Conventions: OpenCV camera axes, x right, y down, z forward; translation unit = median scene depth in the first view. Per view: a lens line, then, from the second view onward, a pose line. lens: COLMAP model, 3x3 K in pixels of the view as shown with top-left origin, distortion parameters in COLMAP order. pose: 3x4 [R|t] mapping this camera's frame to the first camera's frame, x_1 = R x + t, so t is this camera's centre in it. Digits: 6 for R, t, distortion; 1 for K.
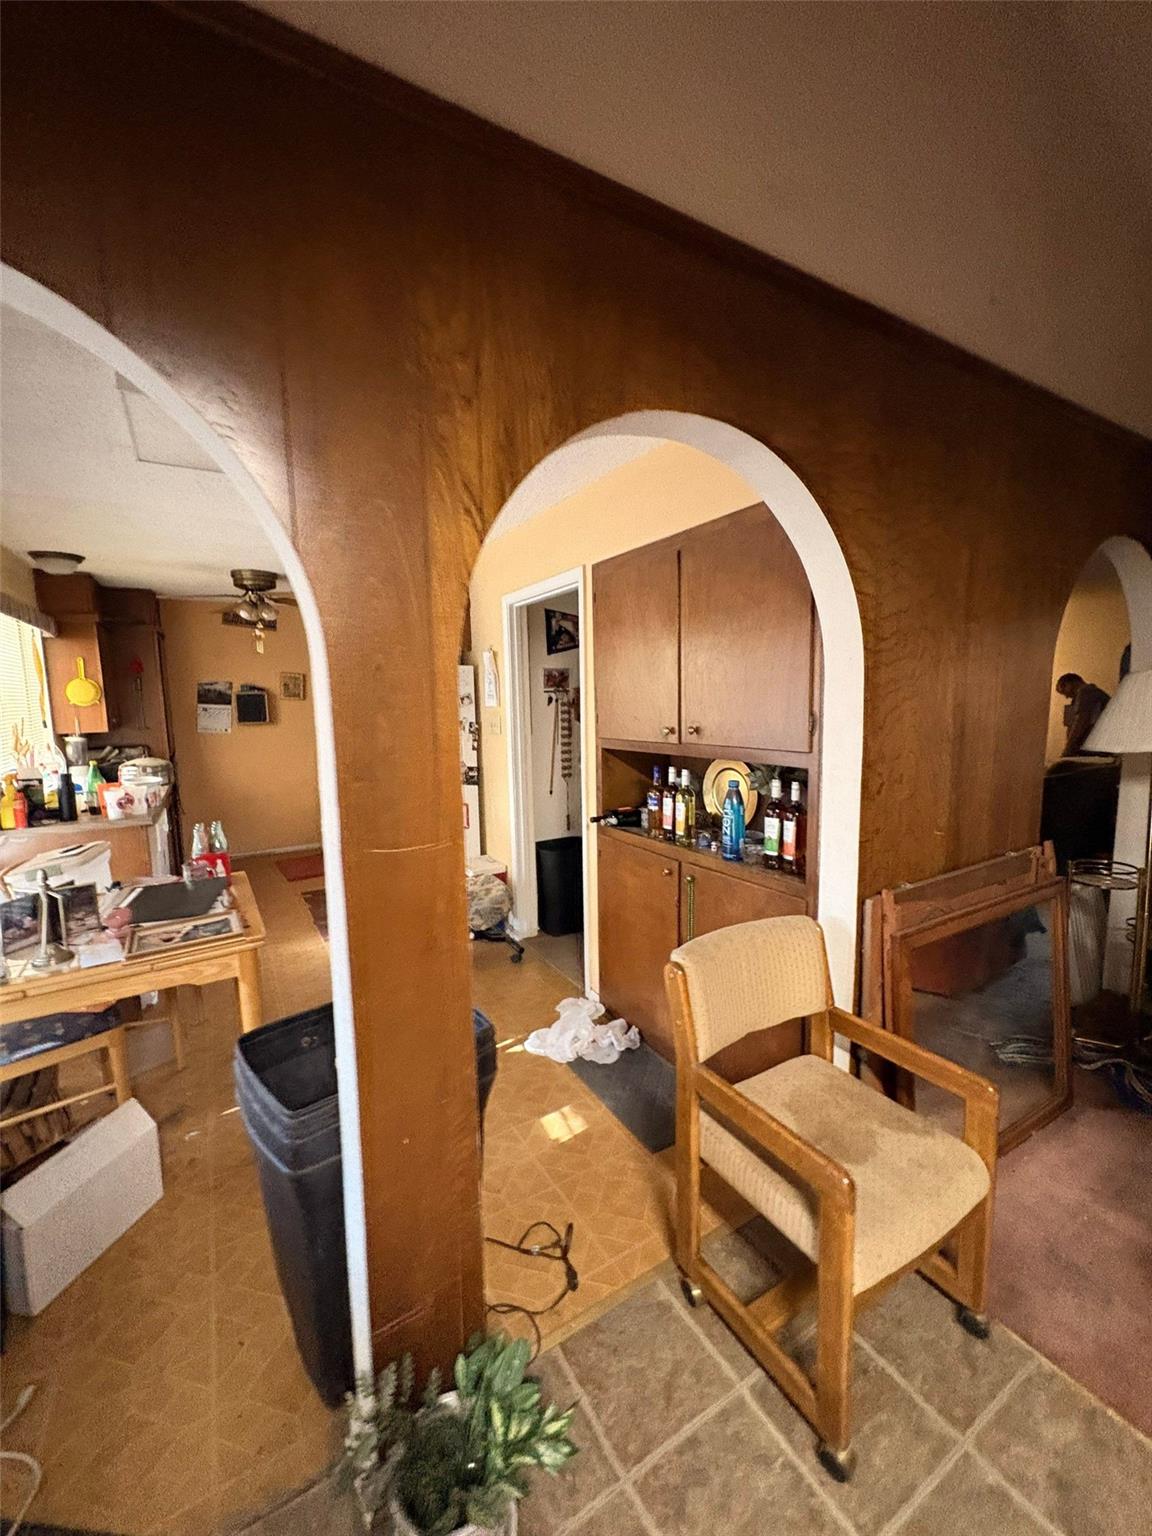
lens RADIAL K [[613.0, 0, 564.3], [0, 613.0, 767.8], [0, 0, 1]] dist [-0.000033, 0.000249]
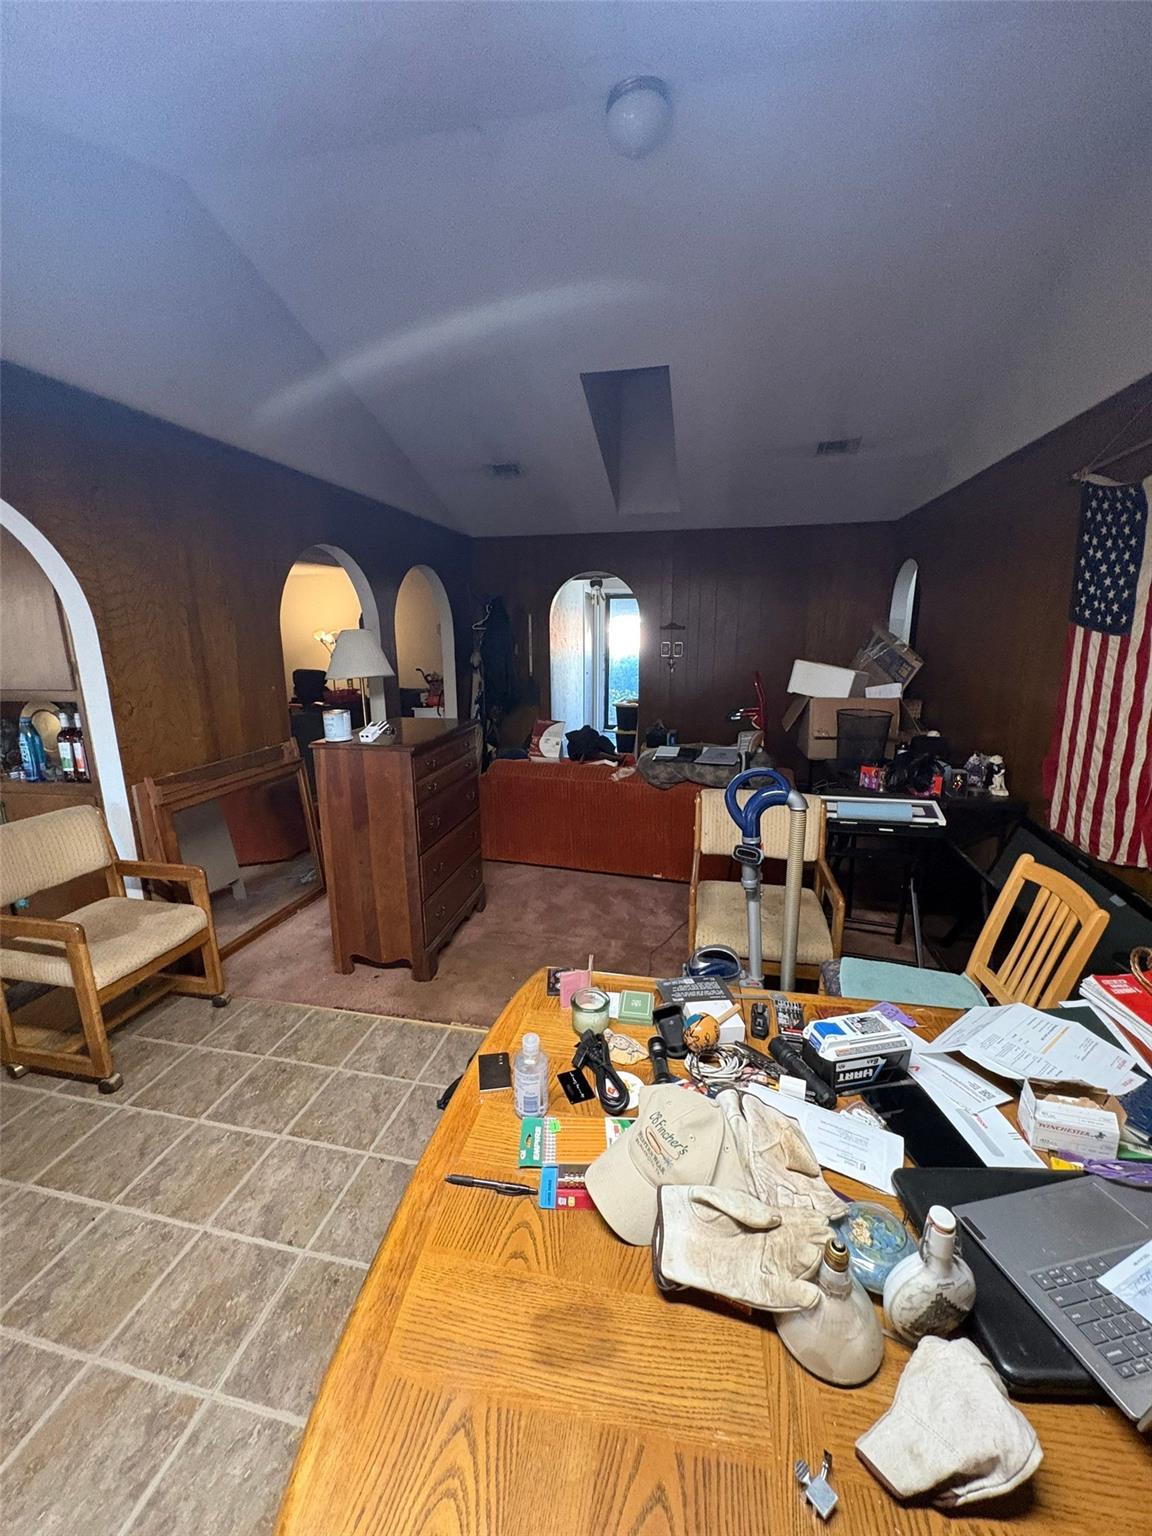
lens RADIAL K [[613.0, 0, 577.1], [0, 613.0, 770.6], [0, 0, 1]] dist [-0.000033, 0.000249]
pose [[0.670129, -0.149767, 0.726978, 0.163402], [0.079608, 0.988285, 0.130216, 0.083199], [-0.737964, -0.029388, 0.674200, -0.996580]]
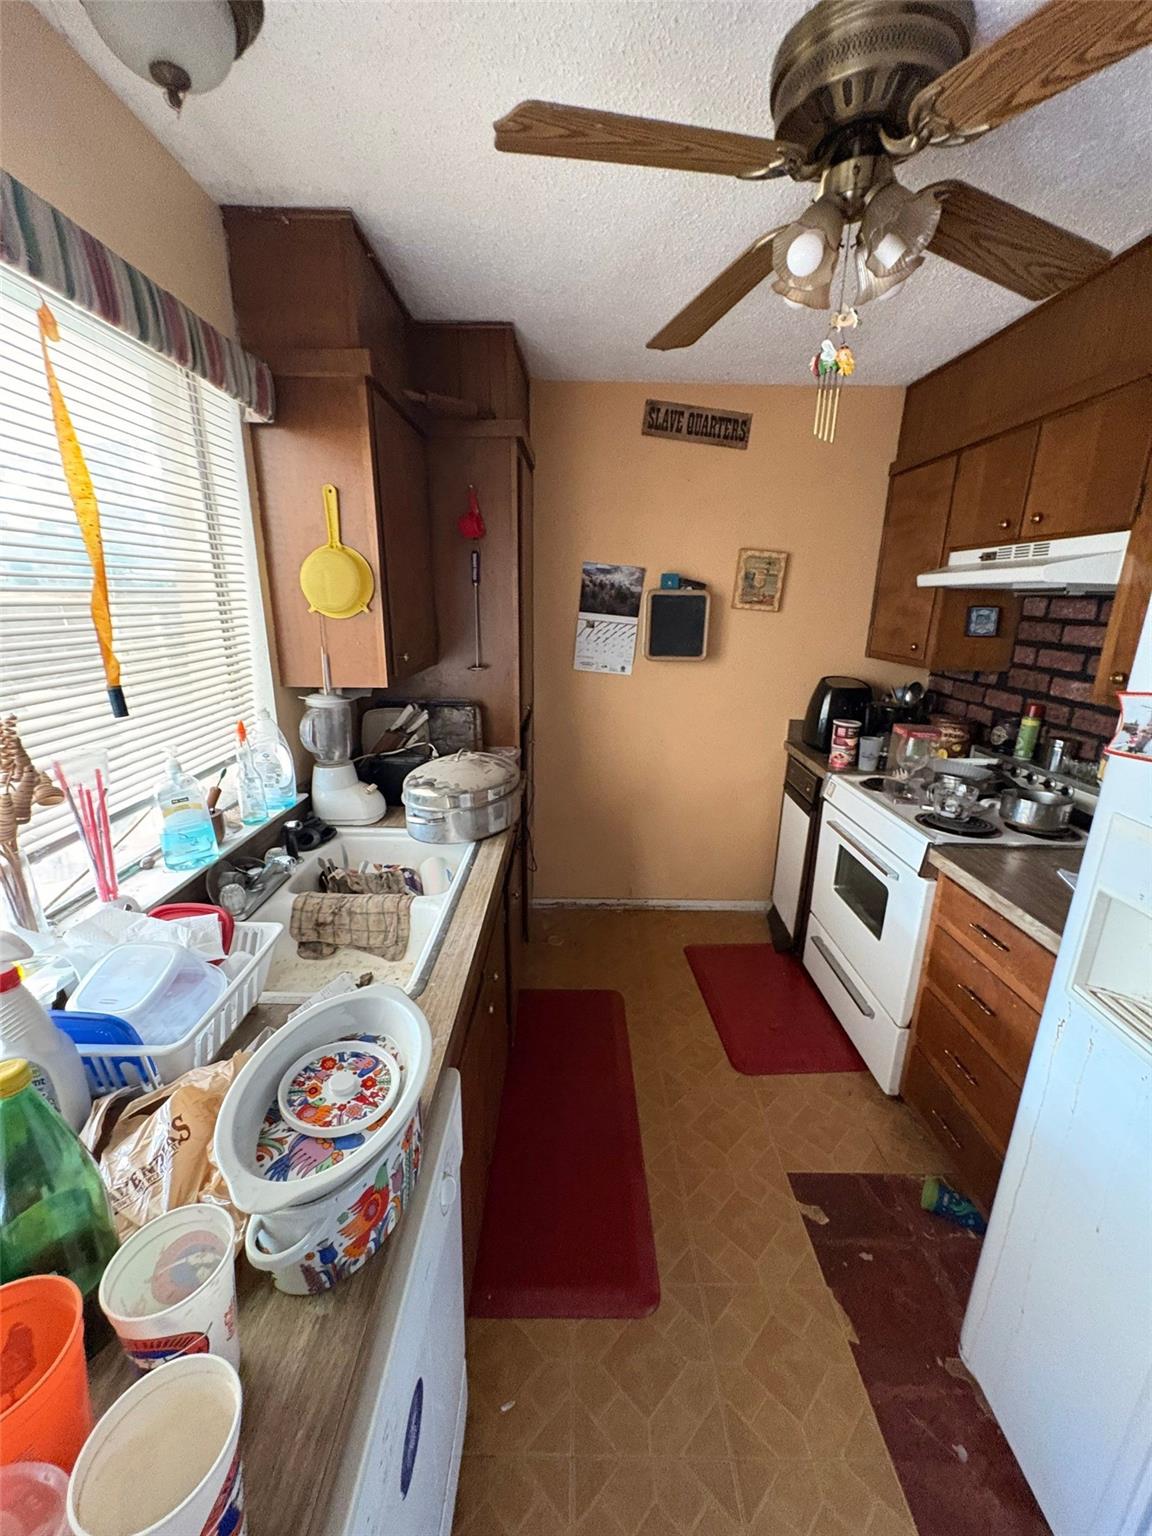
lens RADIAL K [[613.0, 0, 573.2], [0, 613.0, 768.5], [0, 0, 1]] dist [-0.000033, 0.000249]
pose [[0.867597, 0.163587, -0.469590, -0.246373], [-0.086950, 0.979698, 0.180644, -0.049107], [0.489607, -0.115895, 0.864207, 0.391268]]
